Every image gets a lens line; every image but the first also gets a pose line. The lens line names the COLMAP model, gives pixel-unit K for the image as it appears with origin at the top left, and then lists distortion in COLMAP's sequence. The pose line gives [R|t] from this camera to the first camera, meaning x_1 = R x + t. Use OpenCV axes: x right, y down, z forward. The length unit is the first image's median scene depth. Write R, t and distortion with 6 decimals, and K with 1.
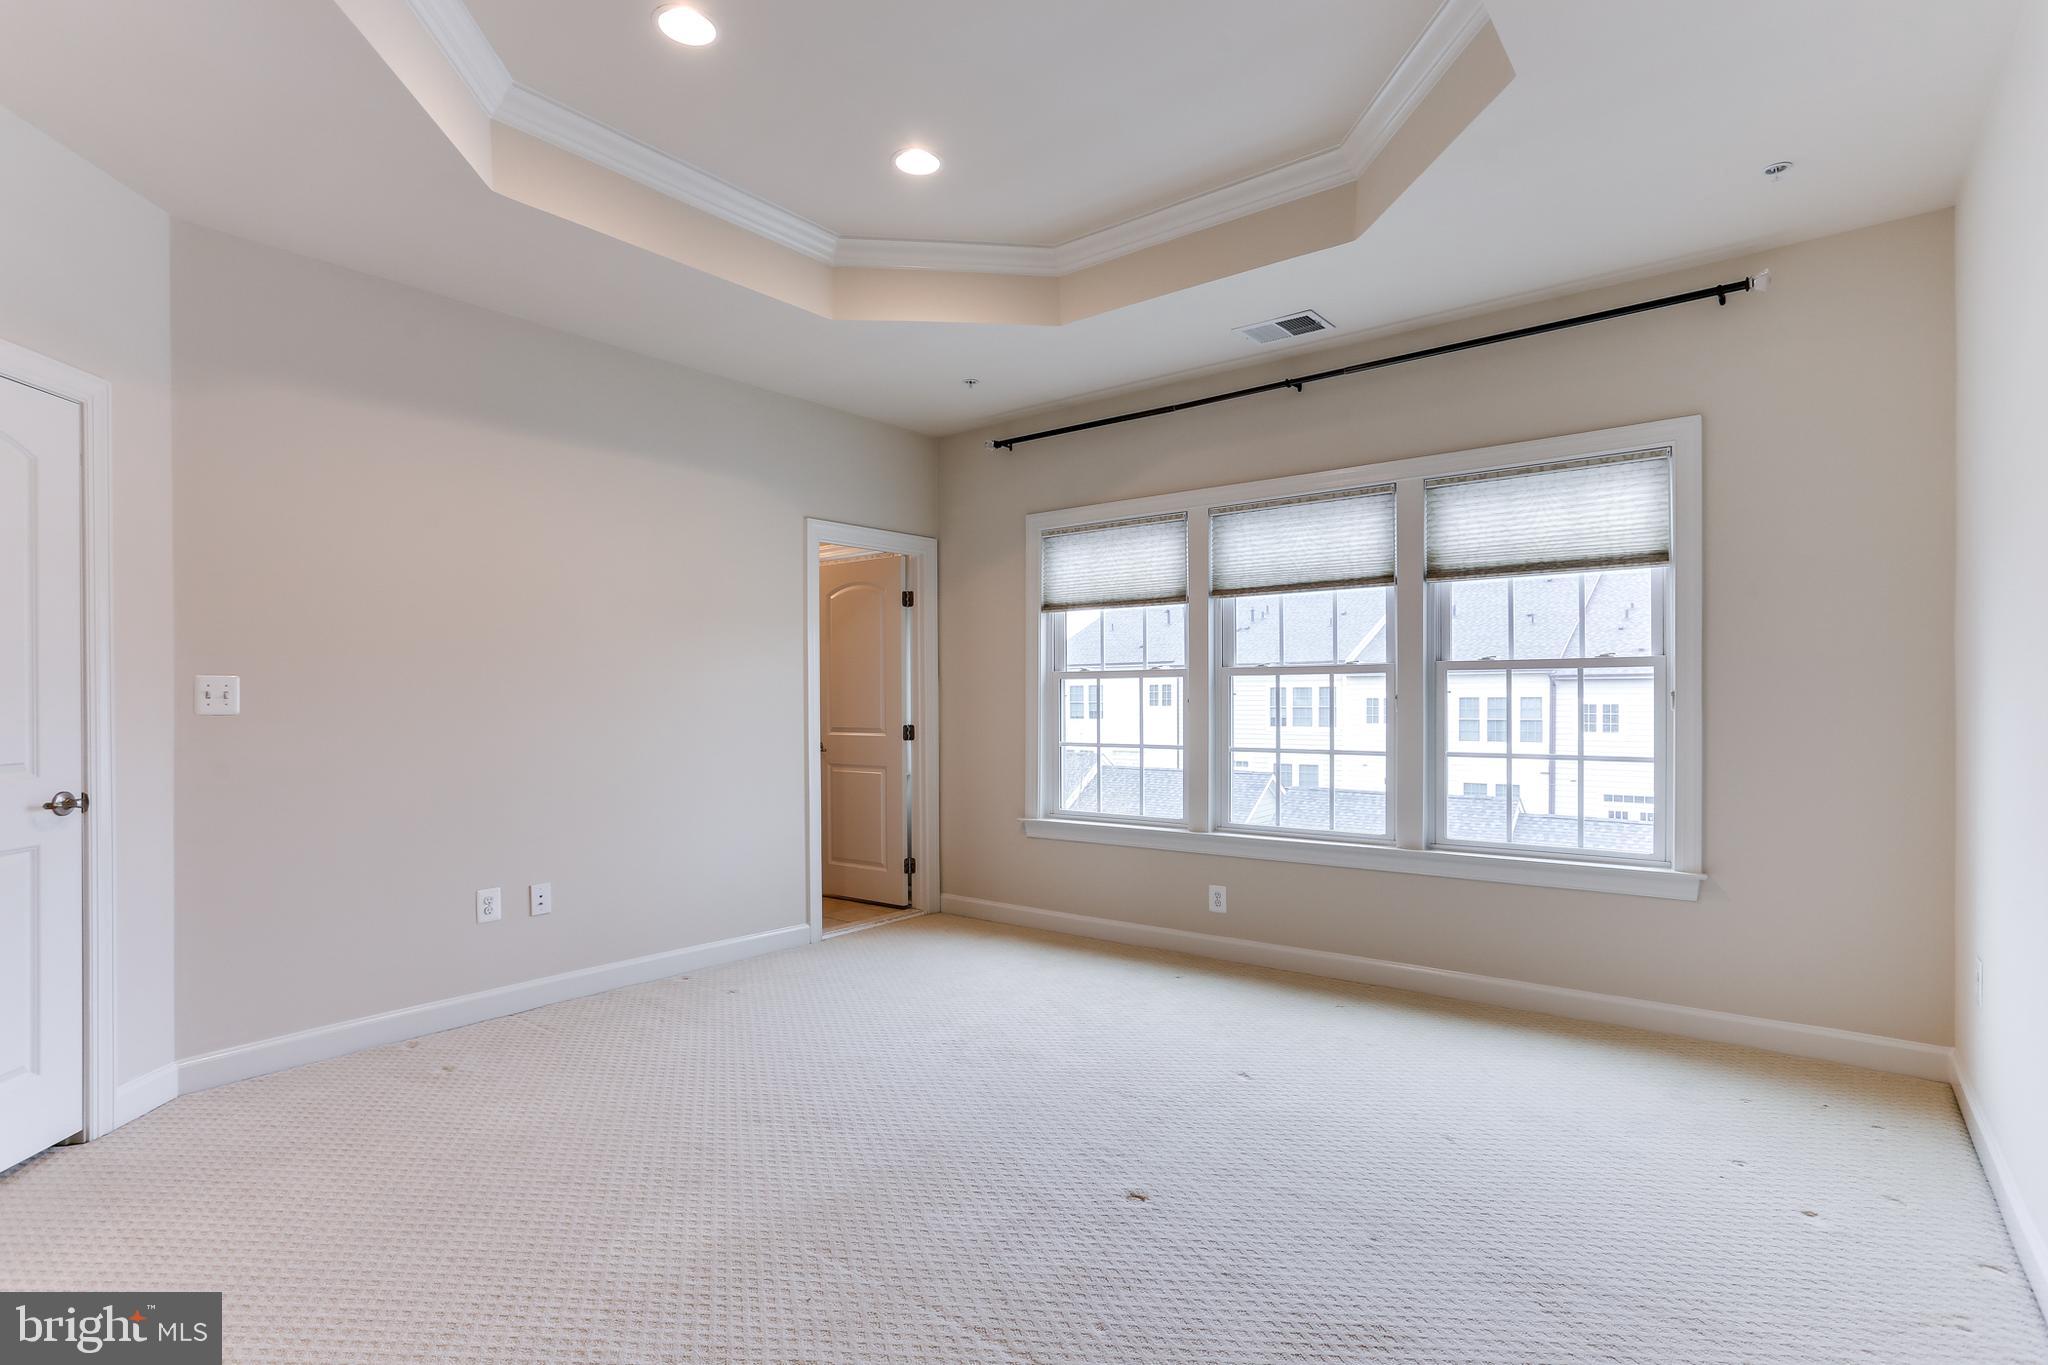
lens RADIAL K [[1014.1, 0, 1023.8], [0, 1014.1, 713.1], [0, 0, 1]] dist [0.000360, 0.001515]
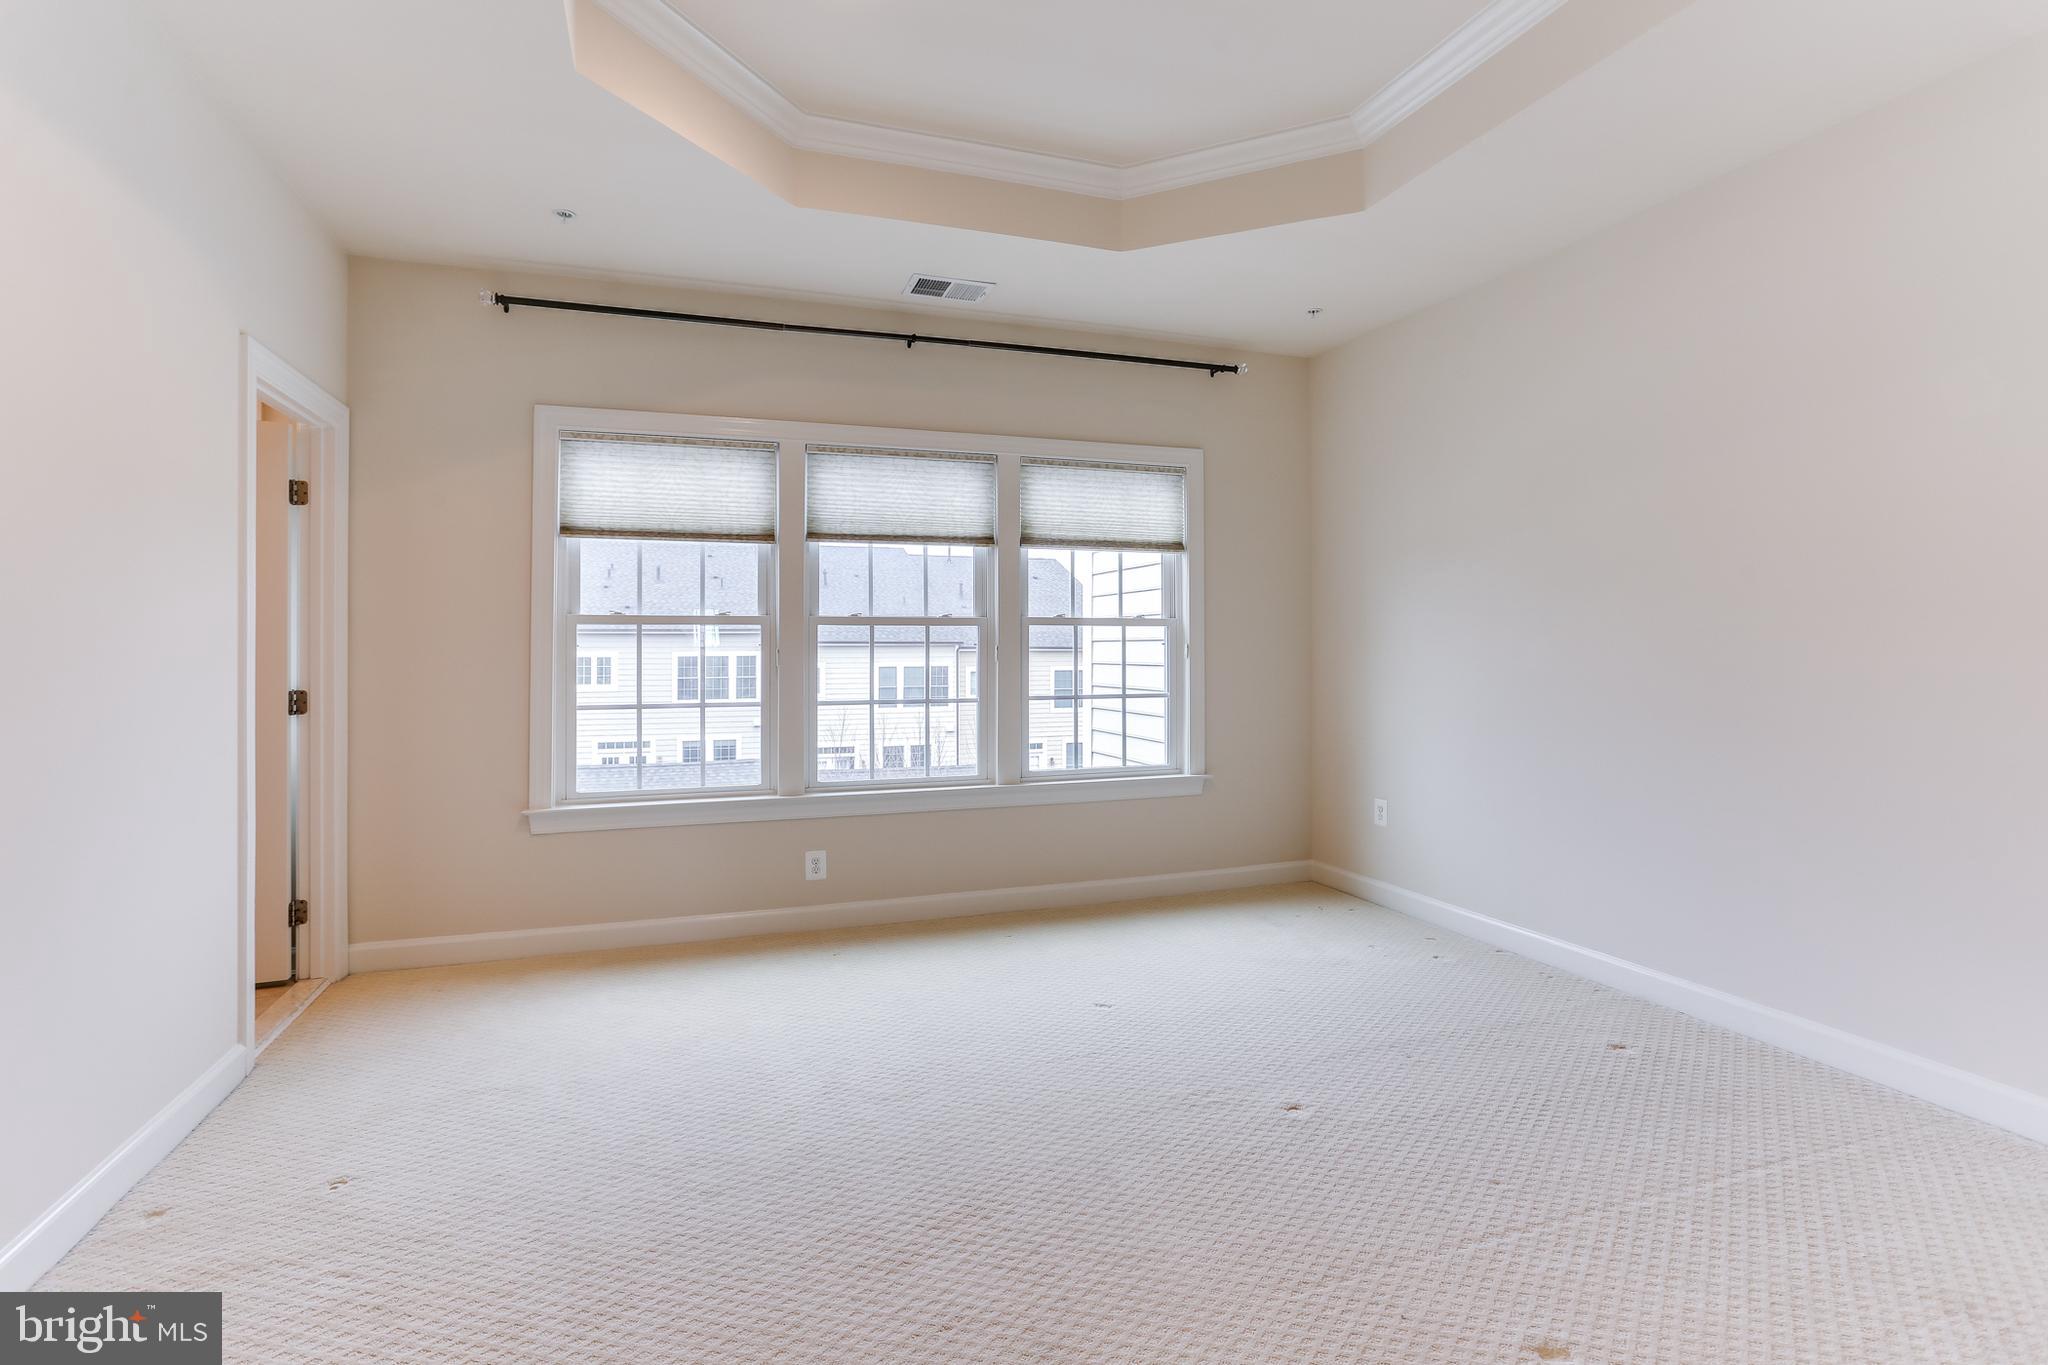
lens RADIAL K [[983.8, 0, 1019.1], [0, 983.8, 642.6], [0, 0, 1]] dist [-0.002772, 0.000242]
pose [[0.550808, 0.009004, 0.834584, -0.429211], [0.013780, 0.999707, -0.019880, 0.000110], [-0.834518, 0.022451, 0.550522, 0.323545]]
